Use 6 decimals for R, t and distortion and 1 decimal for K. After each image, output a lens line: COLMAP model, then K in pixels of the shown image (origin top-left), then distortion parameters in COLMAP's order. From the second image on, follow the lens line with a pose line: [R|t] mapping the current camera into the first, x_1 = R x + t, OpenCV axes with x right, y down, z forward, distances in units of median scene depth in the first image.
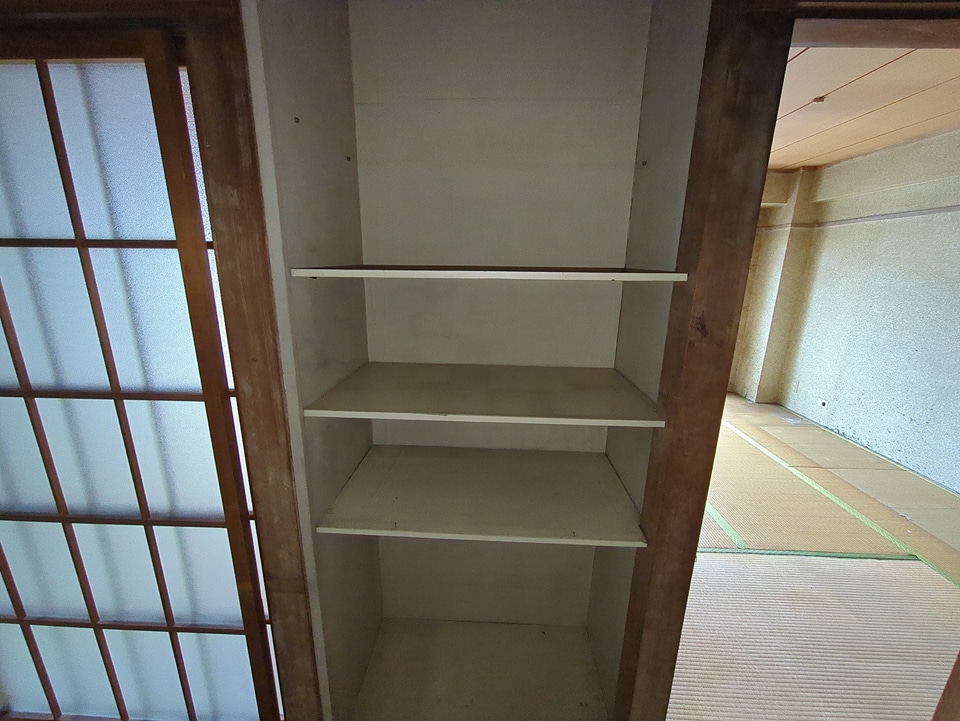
lens RADIAL K [[378.3, 0, 483.4], [0, 378.3, 358.4], [0, 0, 1]] dist [-0.003483, 0.000785]
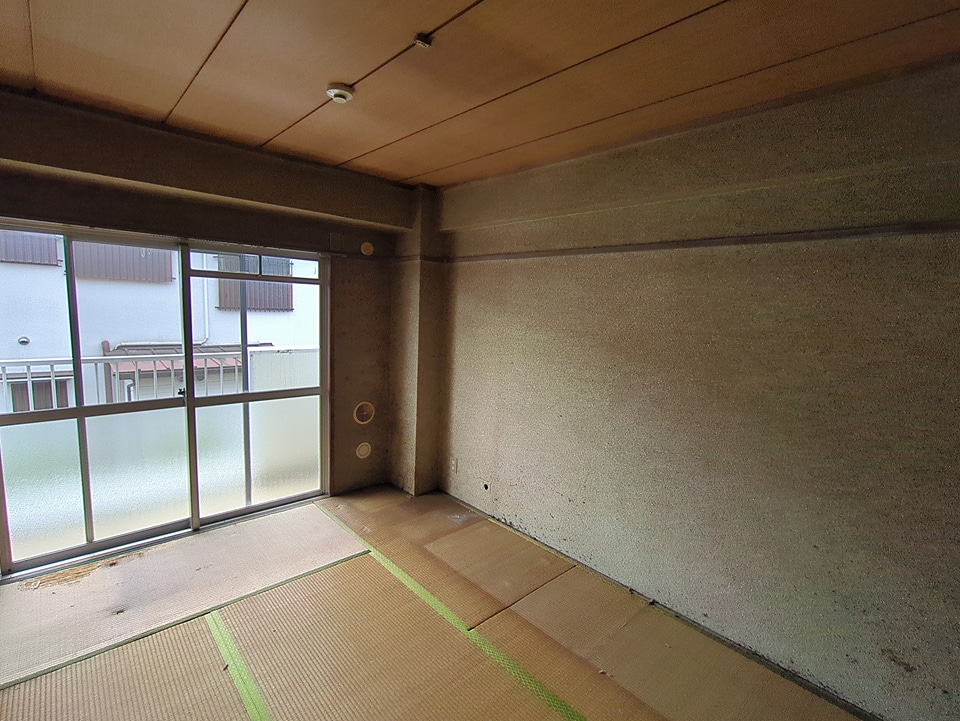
lens RADIAL K [[458.7, 0, 478.5], [0, 458.7, 355.4], [0, 0, 1]] dist [-0.000568, 0.000198]
pose [[0.712824, -0.073680, 0.697462, 0.241532], [0.145010, 0.988461, -0.043783, -0.101182], [-0.686189, 0.132349, 0.715283, 0.286856]]
